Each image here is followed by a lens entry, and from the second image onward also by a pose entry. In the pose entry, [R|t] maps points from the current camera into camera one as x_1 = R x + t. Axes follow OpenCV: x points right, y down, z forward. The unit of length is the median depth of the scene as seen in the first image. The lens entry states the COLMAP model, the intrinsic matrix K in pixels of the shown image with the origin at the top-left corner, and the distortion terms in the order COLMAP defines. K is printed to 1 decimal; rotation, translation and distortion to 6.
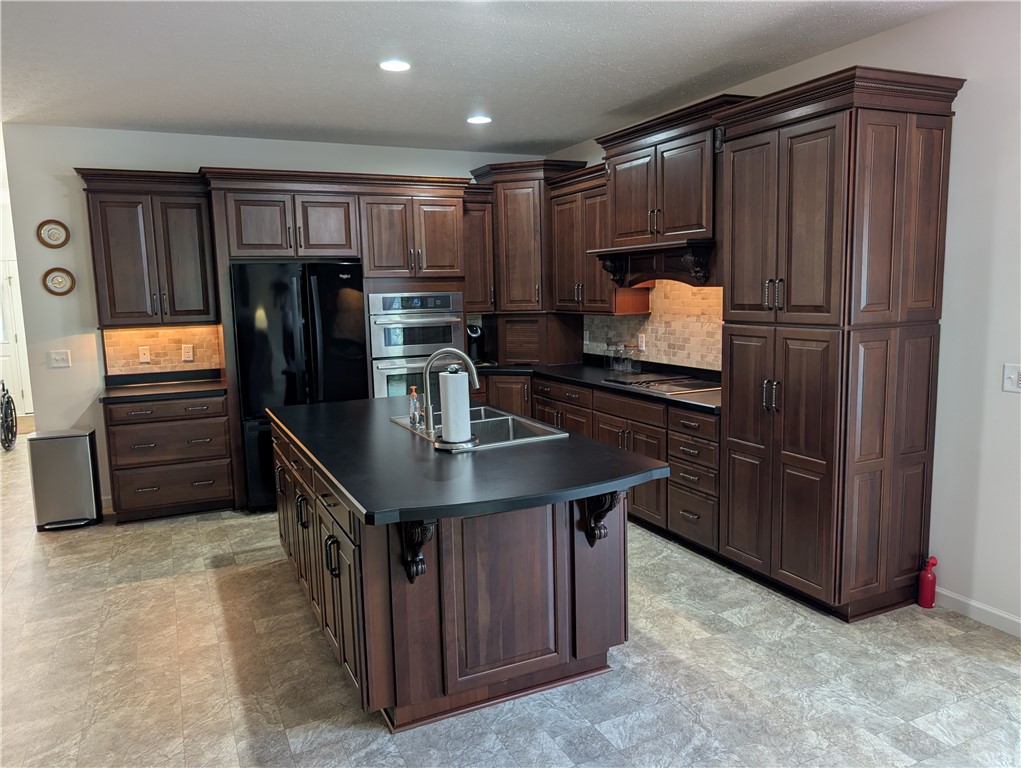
lens RADIAL K [[739.9, 0, 507.1], [0, 739.9, 391.3], [0, 0, 1]] dist [0.029154, -0.024509]
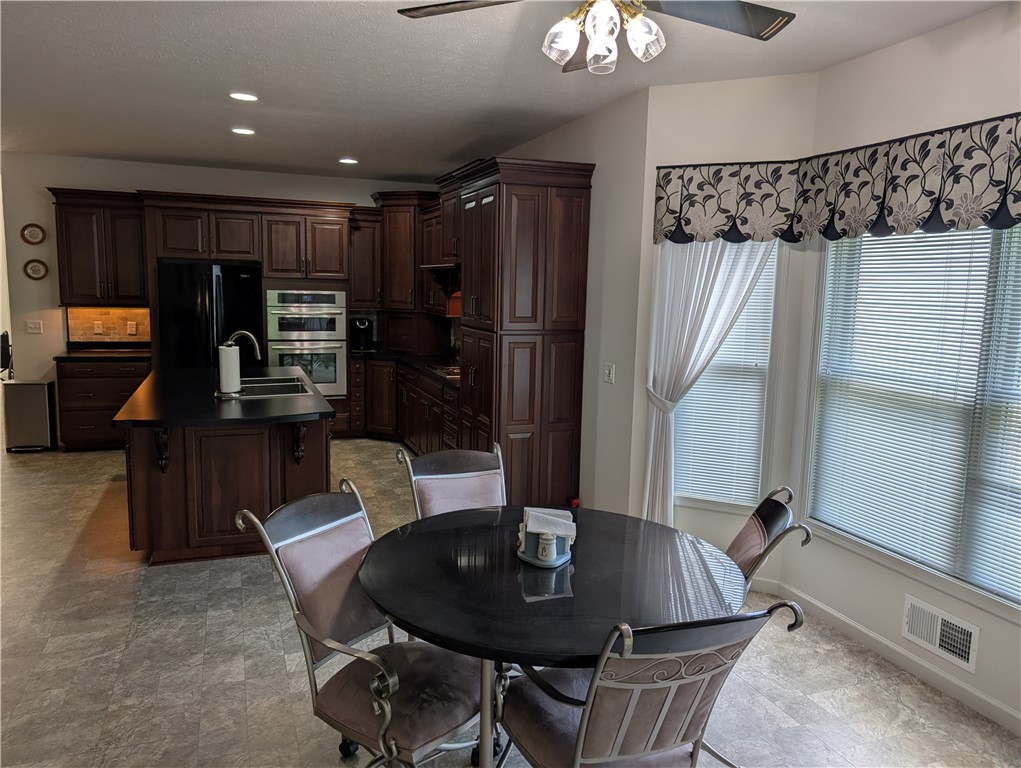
lens RADIAL K [[739.9, 0, 526.8], [0, 739.9, 394.0], [0, 0, 1]] dist [0.029154, -0.024509]
pose [[0.996181, 0.057823, -0.065416, 0.379325], [-0.057388, 0.998316, 0.008519, 0.014181], [0.065798, -0.004732, 0.997822, -0.281988]]
